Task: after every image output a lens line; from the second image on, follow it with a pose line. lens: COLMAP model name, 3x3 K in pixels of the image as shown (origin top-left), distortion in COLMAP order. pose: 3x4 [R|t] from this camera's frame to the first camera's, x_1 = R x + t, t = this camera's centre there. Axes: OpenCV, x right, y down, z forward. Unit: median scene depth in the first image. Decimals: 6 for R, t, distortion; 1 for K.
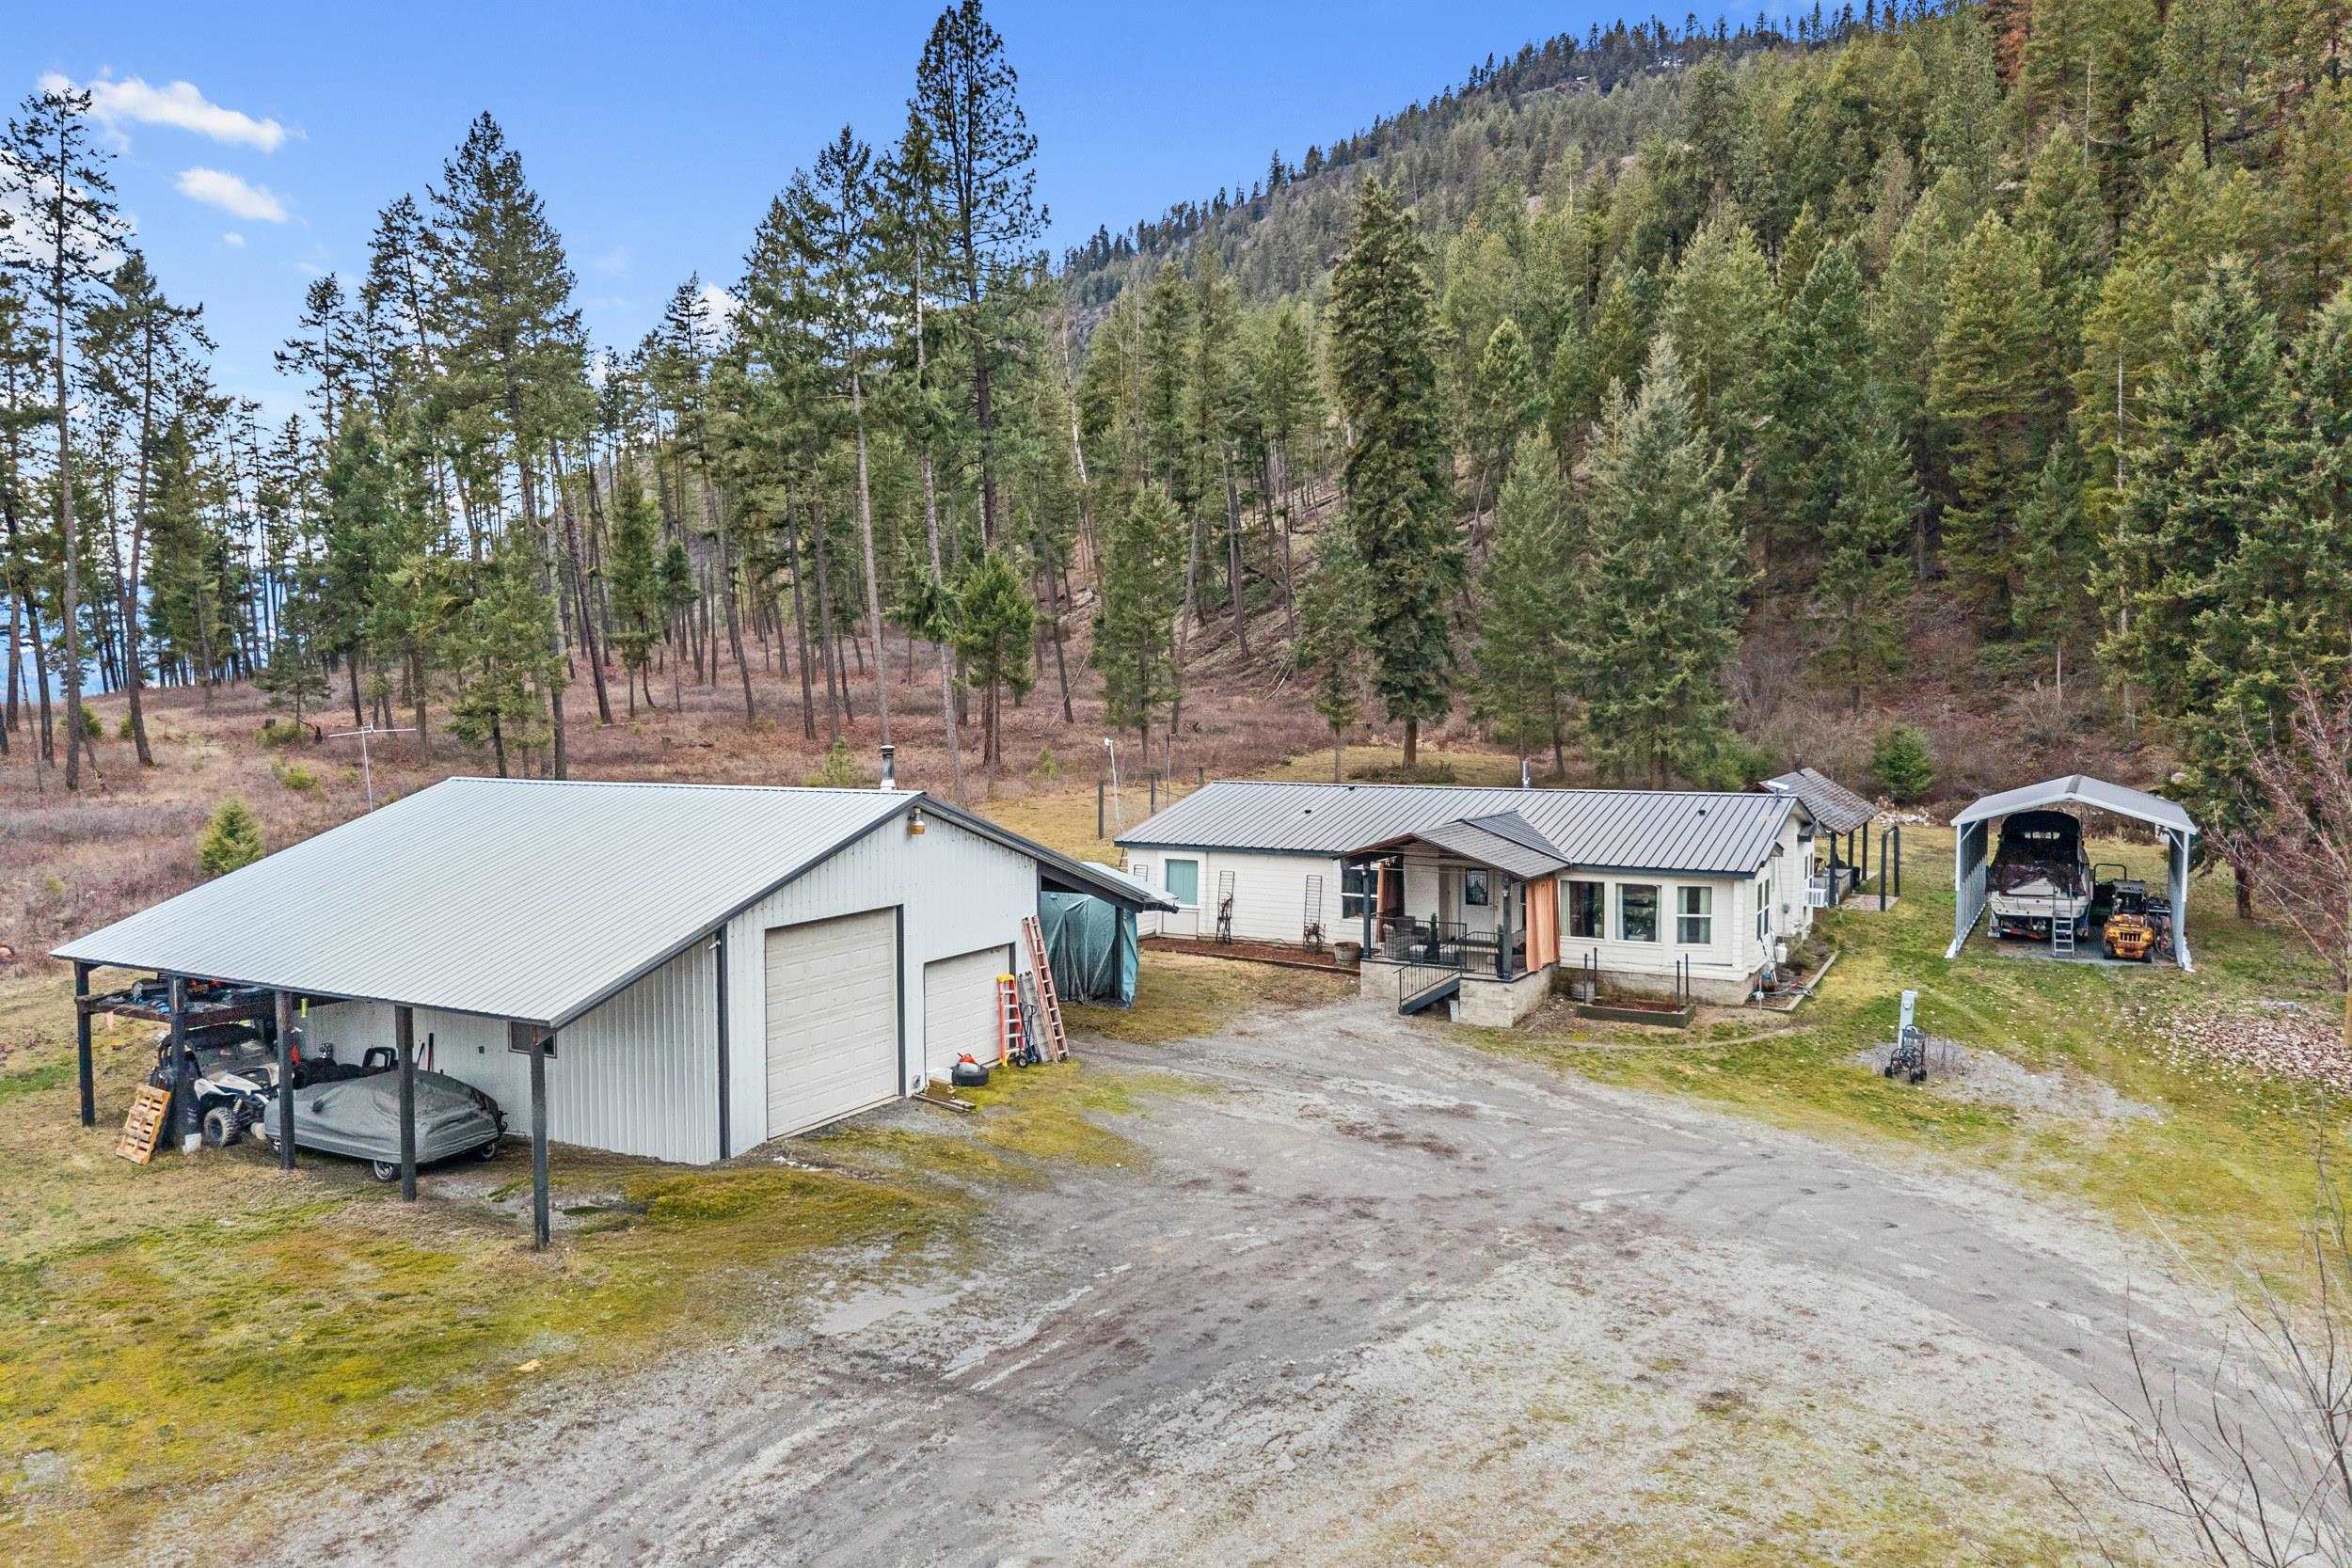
lens RADIAL K [[1634.4, 0, 1158.9], [0, 1634.4, 760.3], [0, 0, 1]] dist [0.016311, -0.012721]
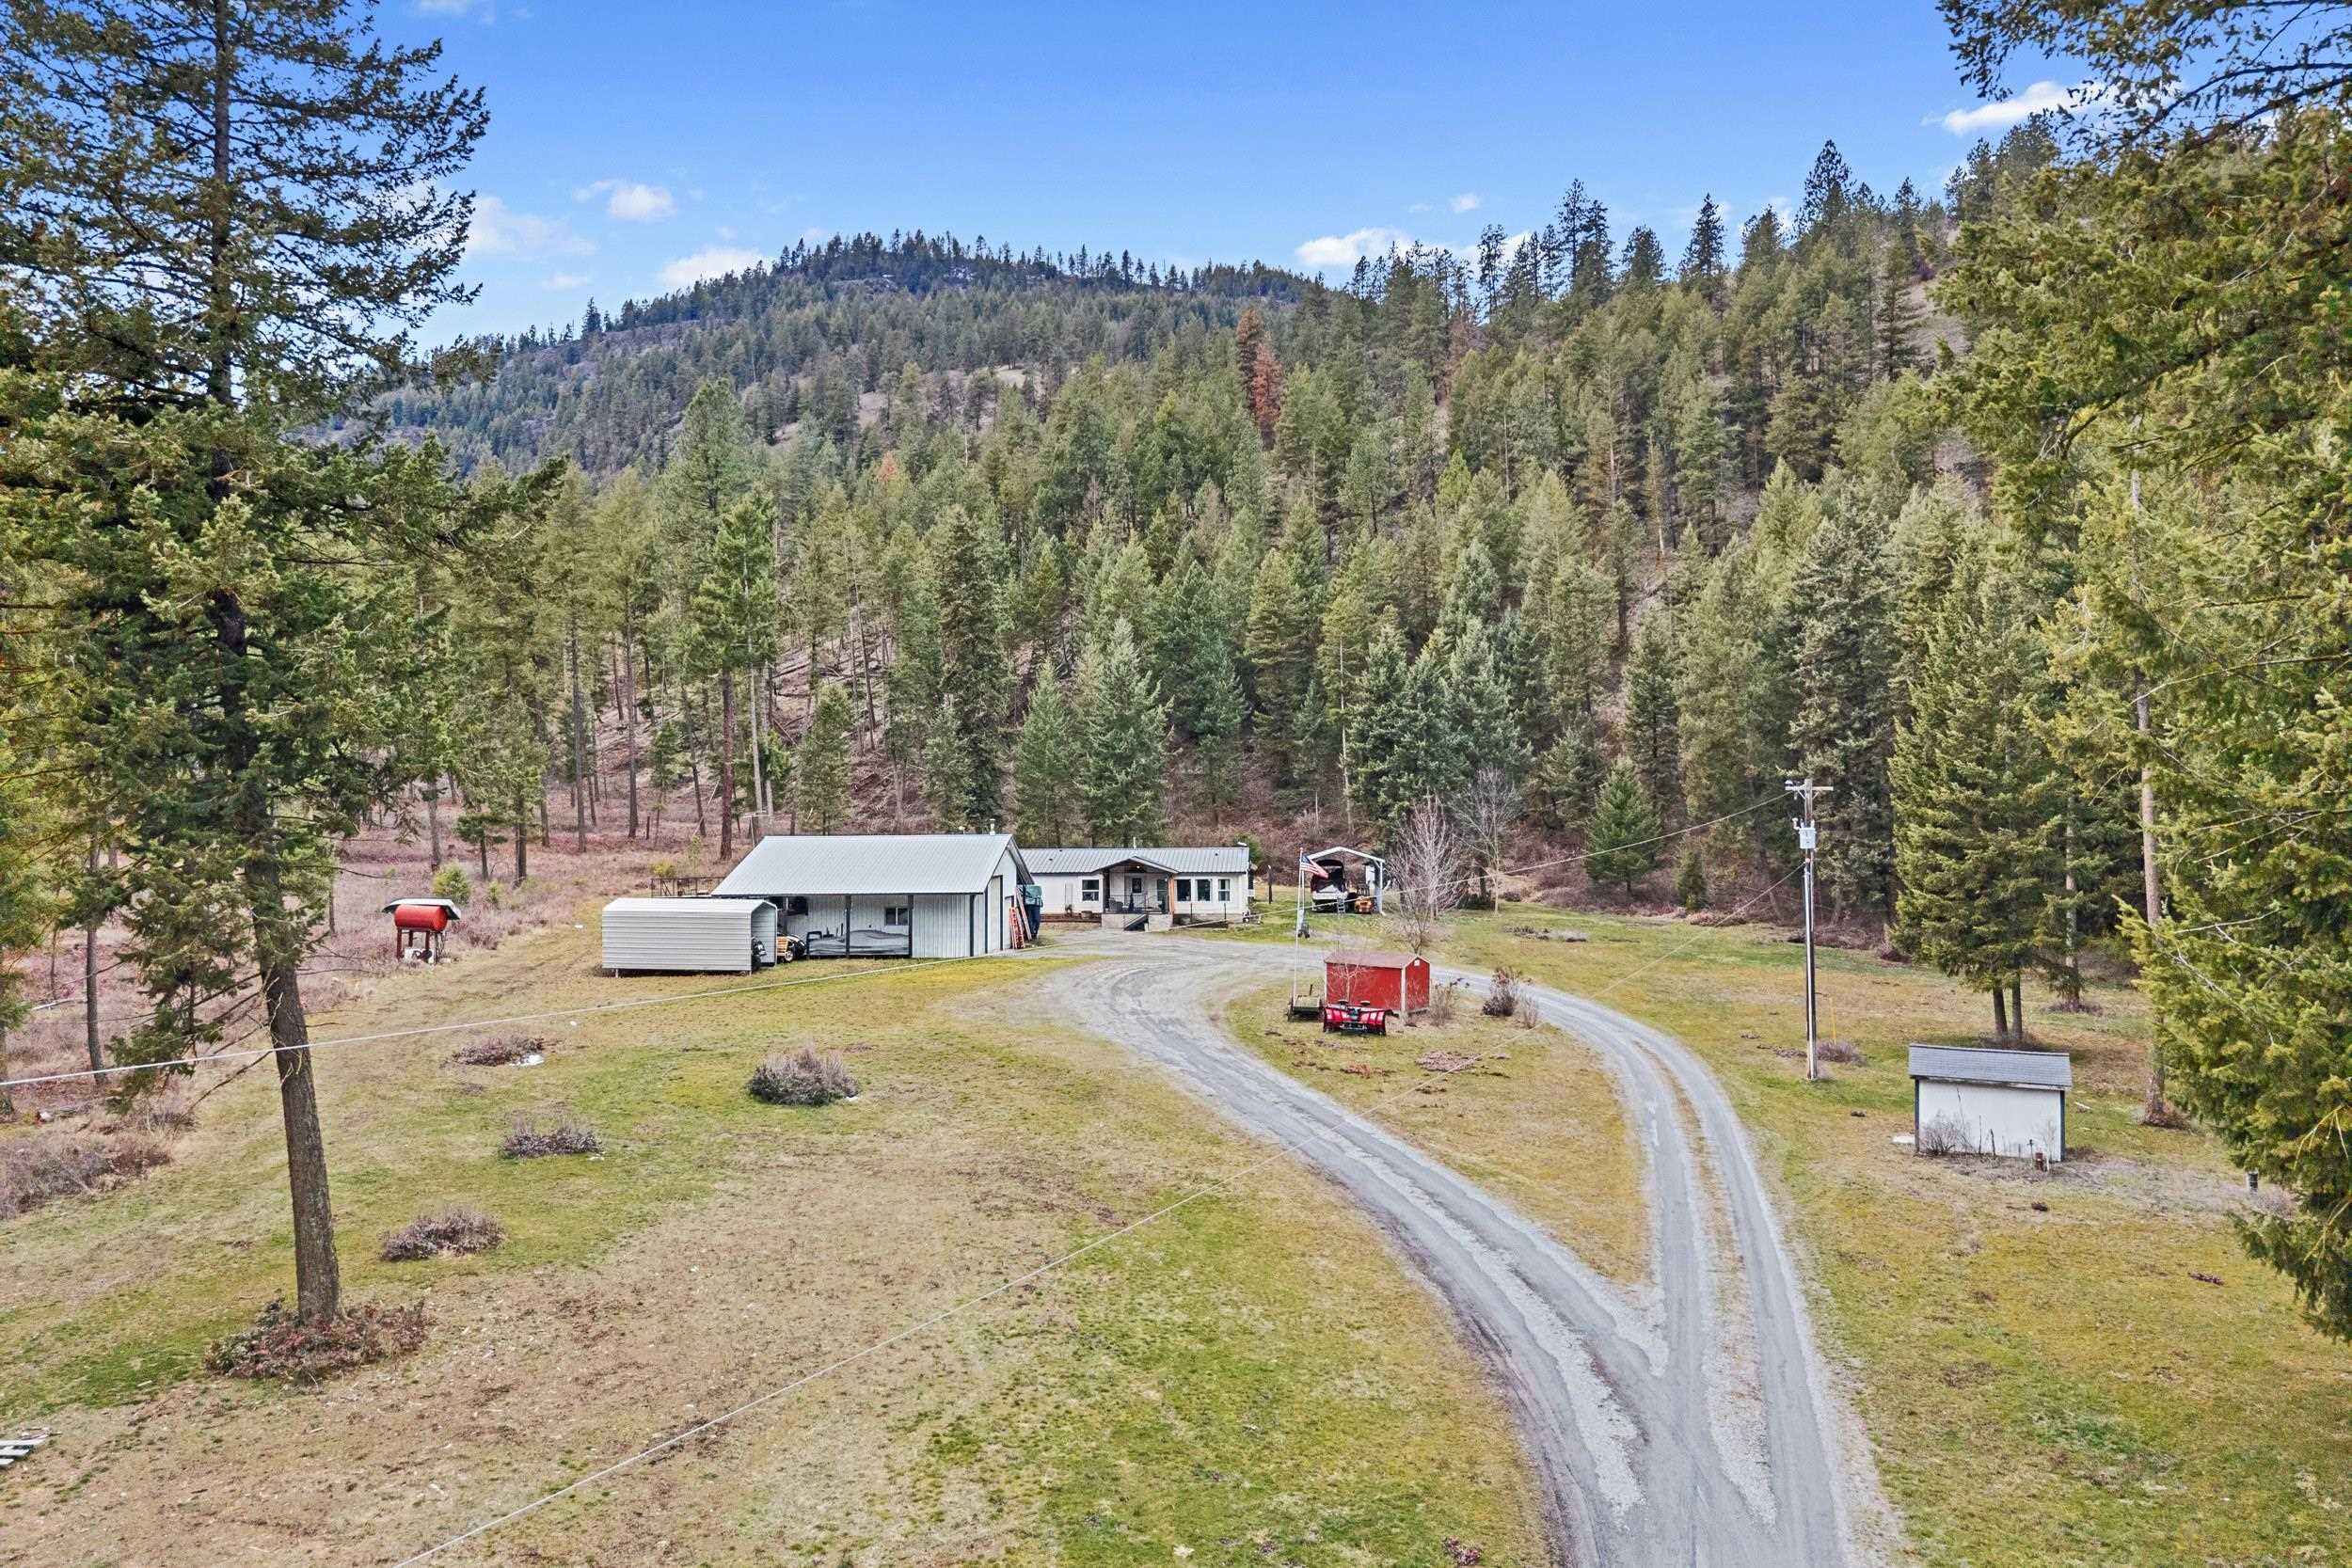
lens RADIAL K [[1634.4, 0, 1183.8], [0, 1634.4, 787.2], [0, 0, 1]] dist [0.016311, -0.012721]
pose [[0.900507, 0.012572, 0.434660, -0.816436], [0.017577, 0.997713, -0.065272, 0.092448], [-0.434486, 0.066417, 0.898226, -1.251431]]
